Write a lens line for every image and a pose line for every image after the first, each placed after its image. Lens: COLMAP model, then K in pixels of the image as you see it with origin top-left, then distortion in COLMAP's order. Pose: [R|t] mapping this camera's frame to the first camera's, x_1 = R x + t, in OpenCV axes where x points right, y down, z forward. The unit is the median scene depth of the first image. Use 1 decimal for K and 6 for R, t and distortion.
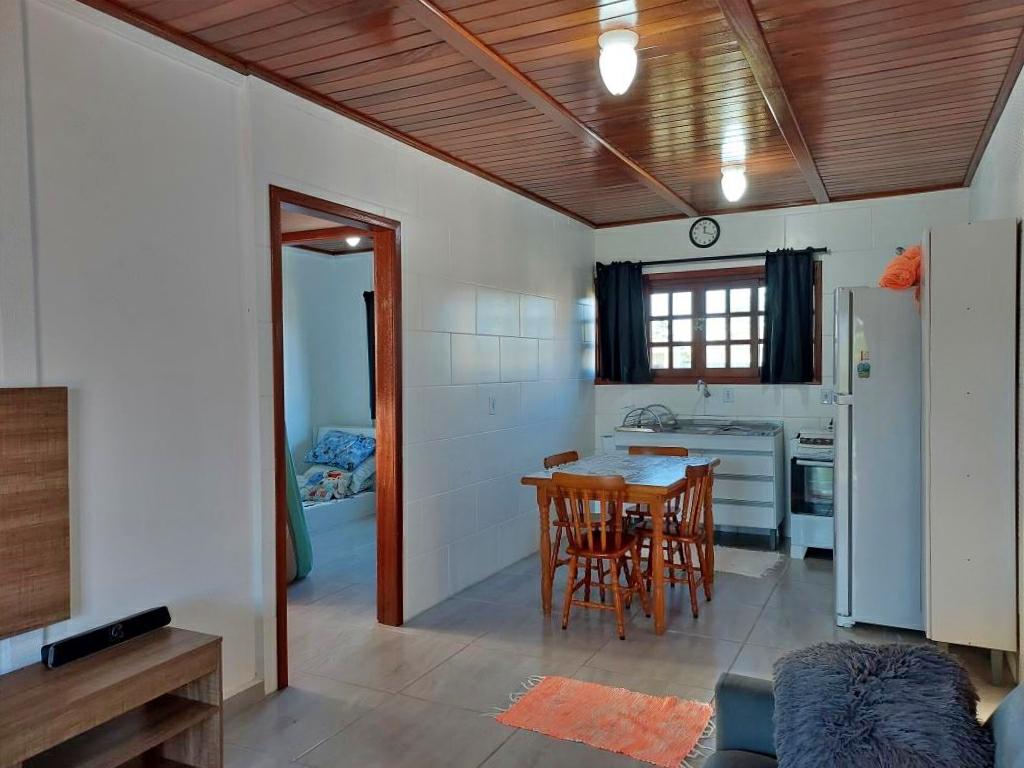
lens RADIAL K [[742.0, 0, 518.2], [0, 742.0, 399.7], [0, 0, 1]] dist [0.077438, -0.053078]
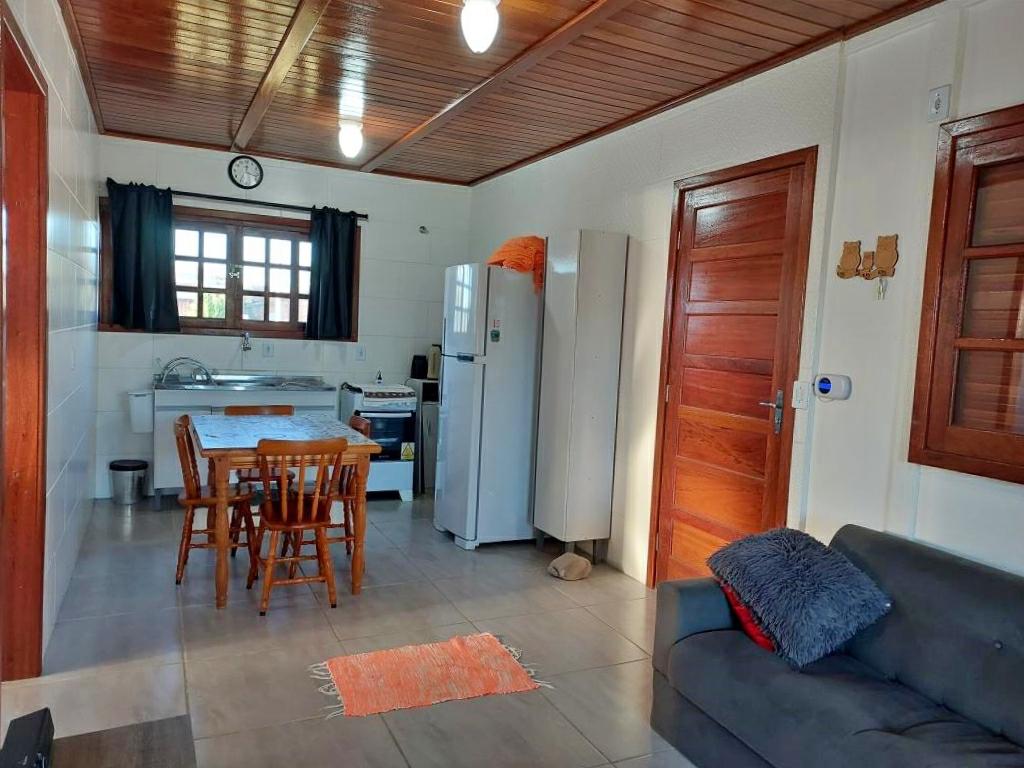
lens RADIAL K [[742.0, 0, 518.2], [0, 742.0, 399.7], [0, 0, 1]] dist [0.077438, -0.053078]
pose [[0.613883, -0.028656, 0.788877, -0.306315], [-0.023768, 0.998217, 0.054755, -0.001749], [-0.789039, -0.052363, 0.612108, 0.159266]]
